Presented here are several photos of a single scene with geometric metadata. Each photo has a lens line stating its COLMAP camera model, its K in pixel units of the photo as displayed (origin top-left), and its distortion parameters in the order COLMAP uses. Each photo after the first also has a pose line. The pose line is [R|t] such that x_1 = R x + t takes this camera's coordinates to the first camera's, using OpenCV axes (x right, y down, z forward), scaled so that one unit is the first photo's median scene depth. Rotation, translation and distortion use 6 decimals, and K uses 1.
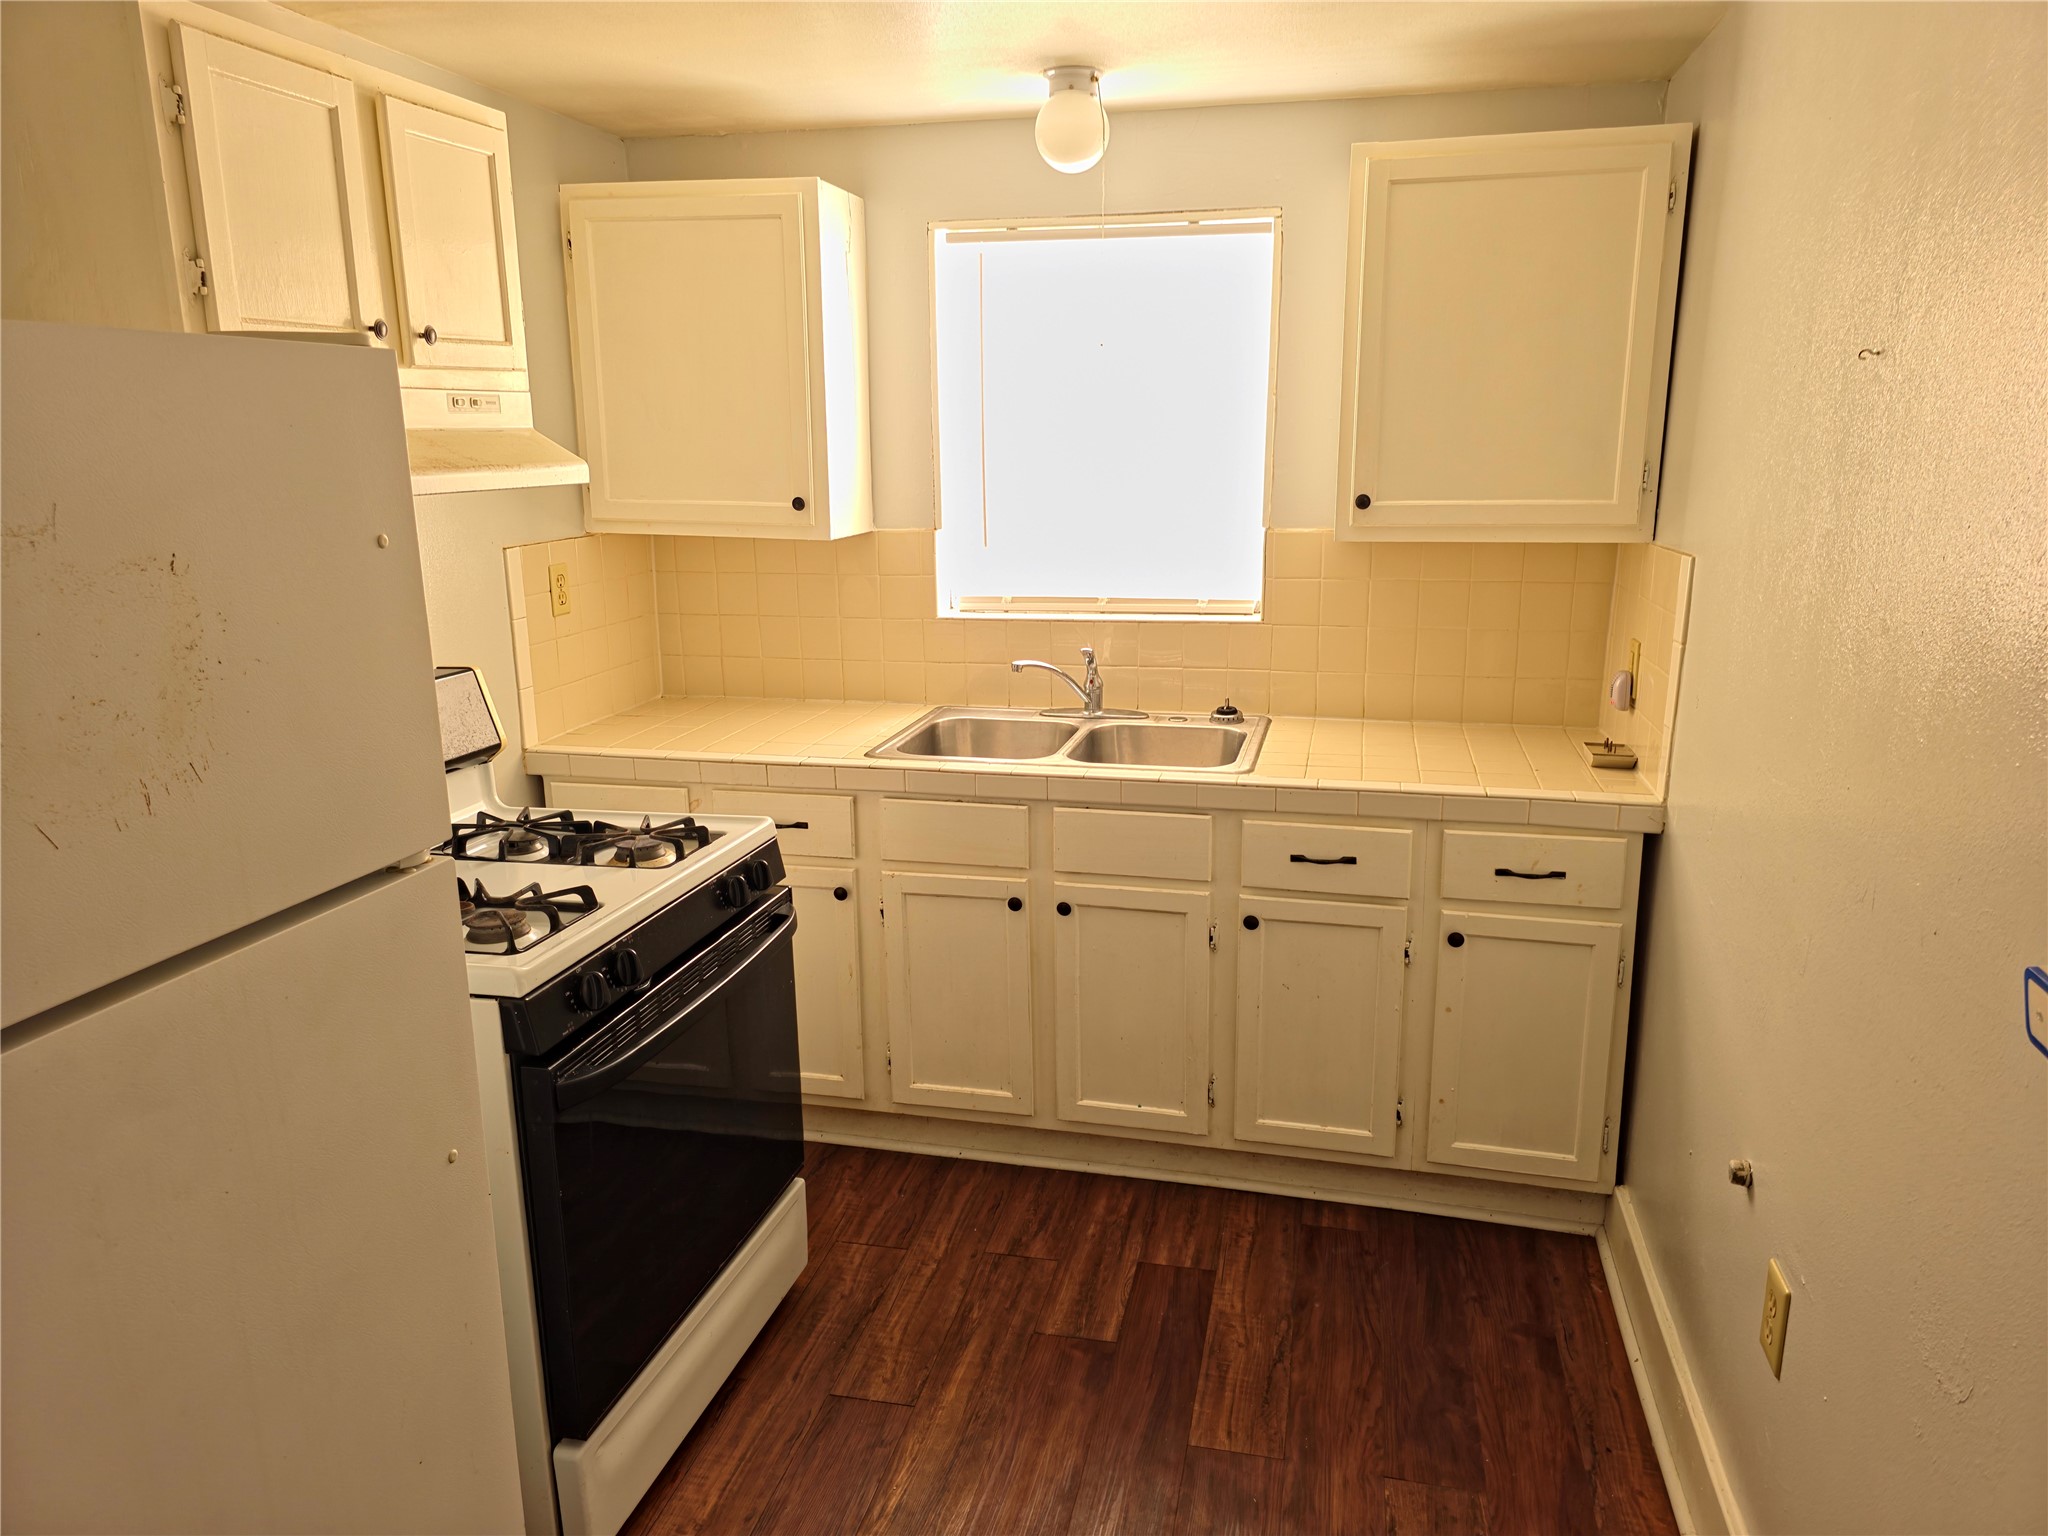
lens RADIAL K [[1385.5, 0, 1028.5], [0, 1385.5, 761.5], [0, 0, 1]] dist [0.051083, -0.036956]
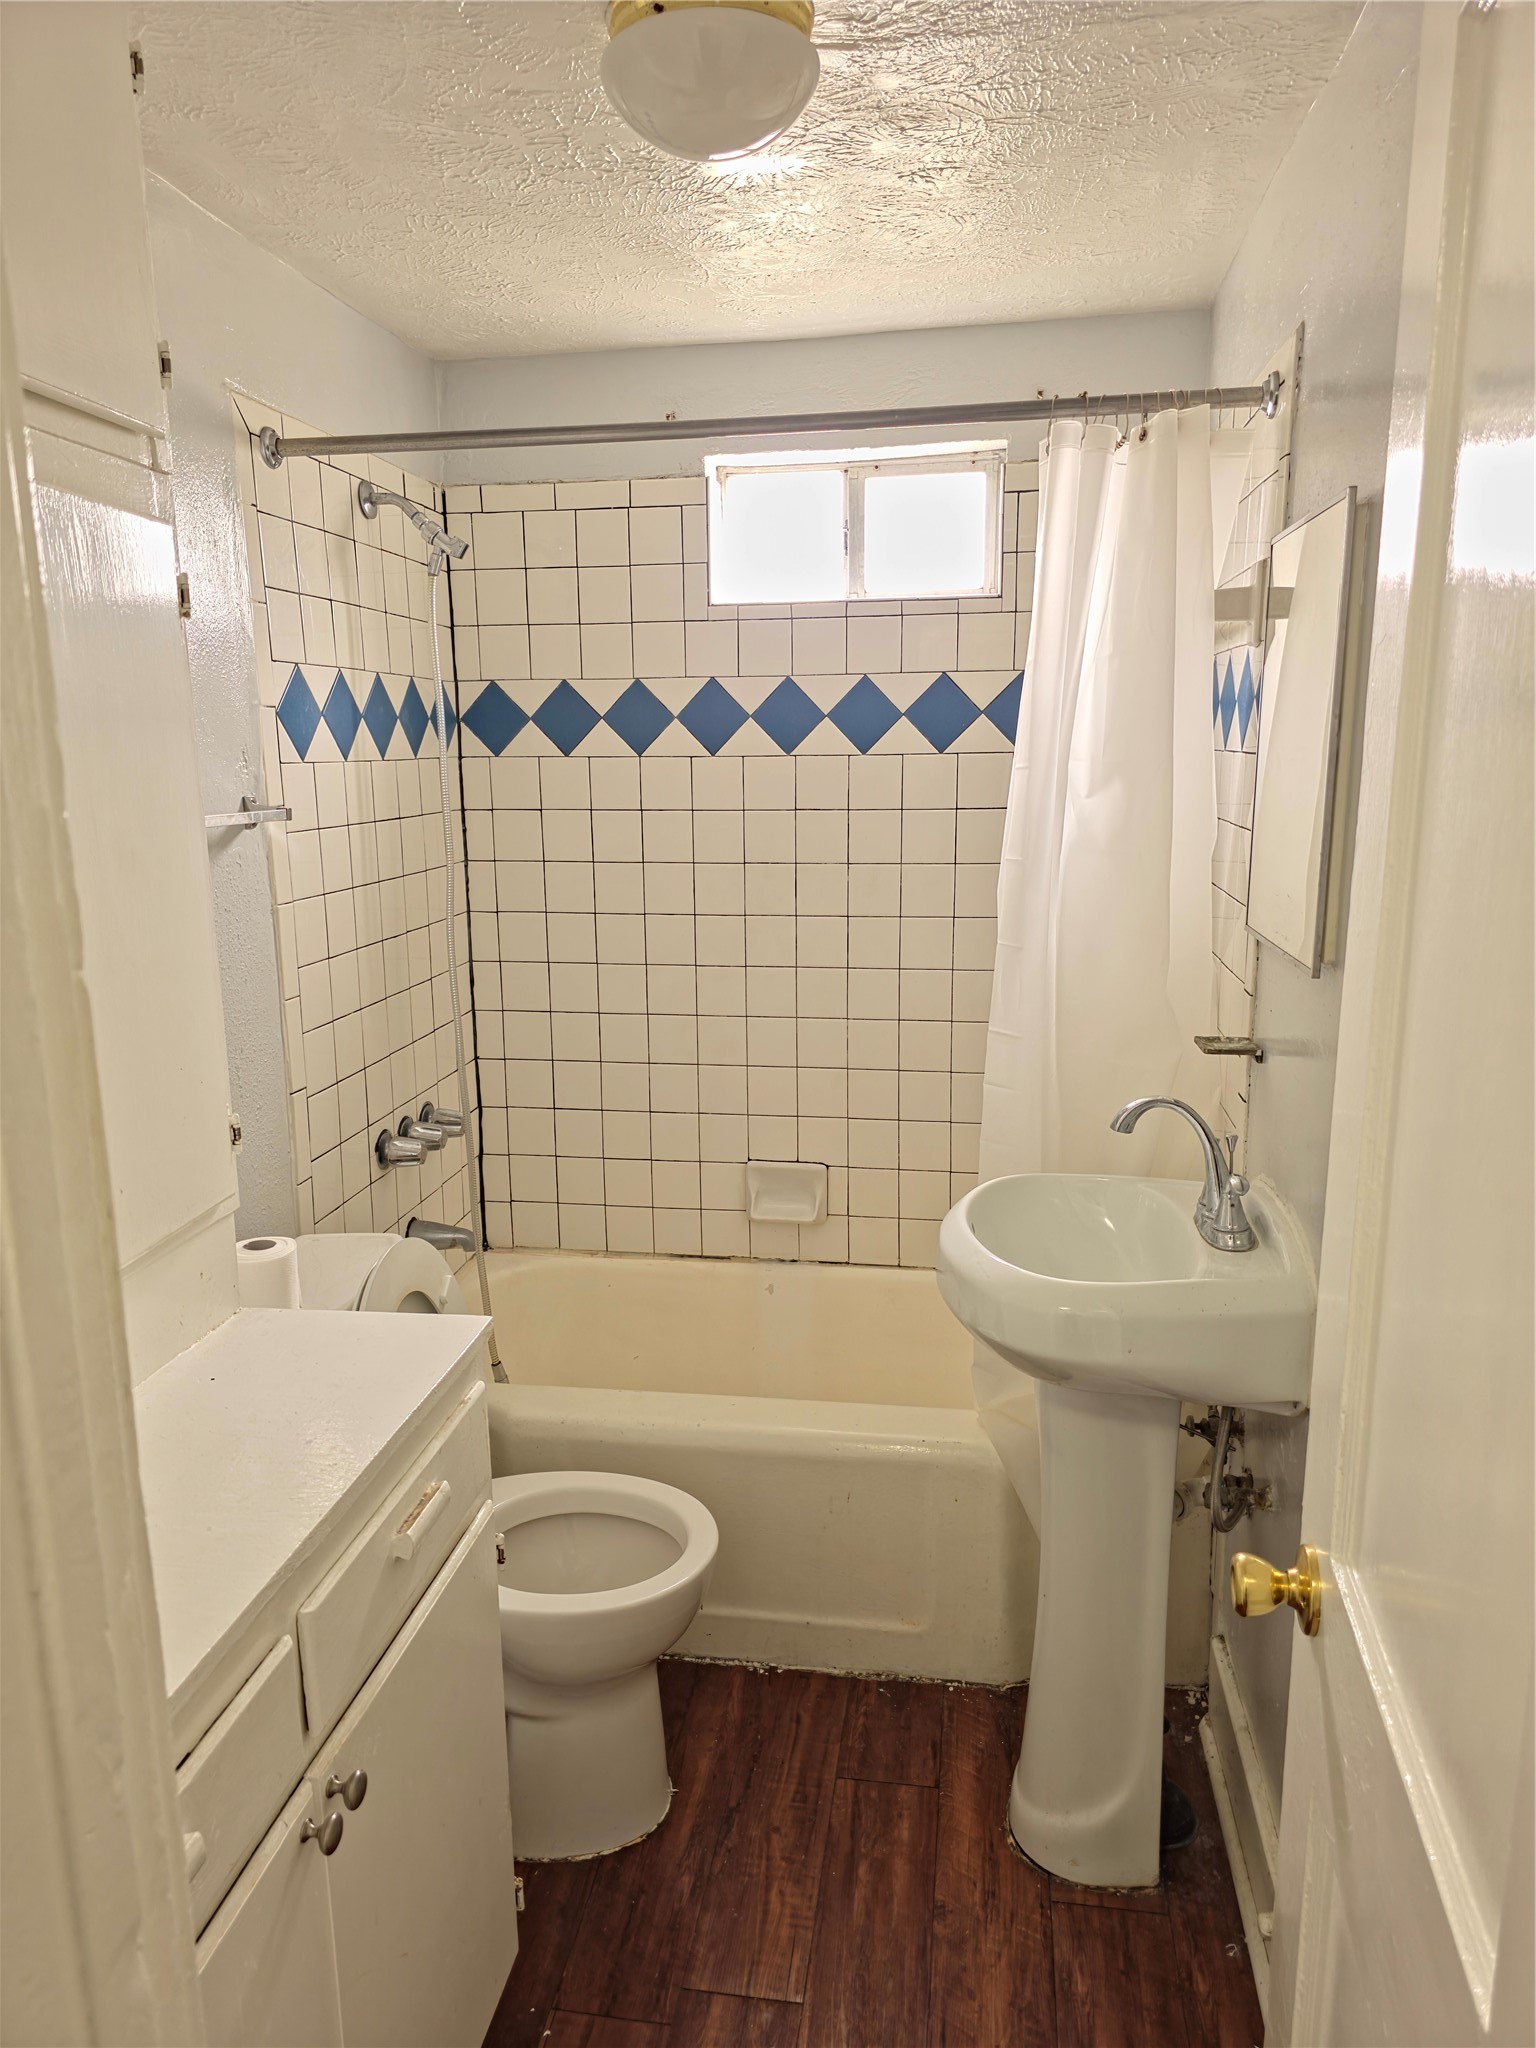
lens RADIAL K [[1385.5, 0, 765.0], [0, 1385.5, 1028.7], [0, 0, 1]] dist [0.051083, -0.036956]
pose [[-0.997272, 0.029849, -0.067503, 0.199051], [-0.002113, 0.902652, 0.430365, -0.340771], [0.073778, 0.429334, -0.900127, 1.524823]]
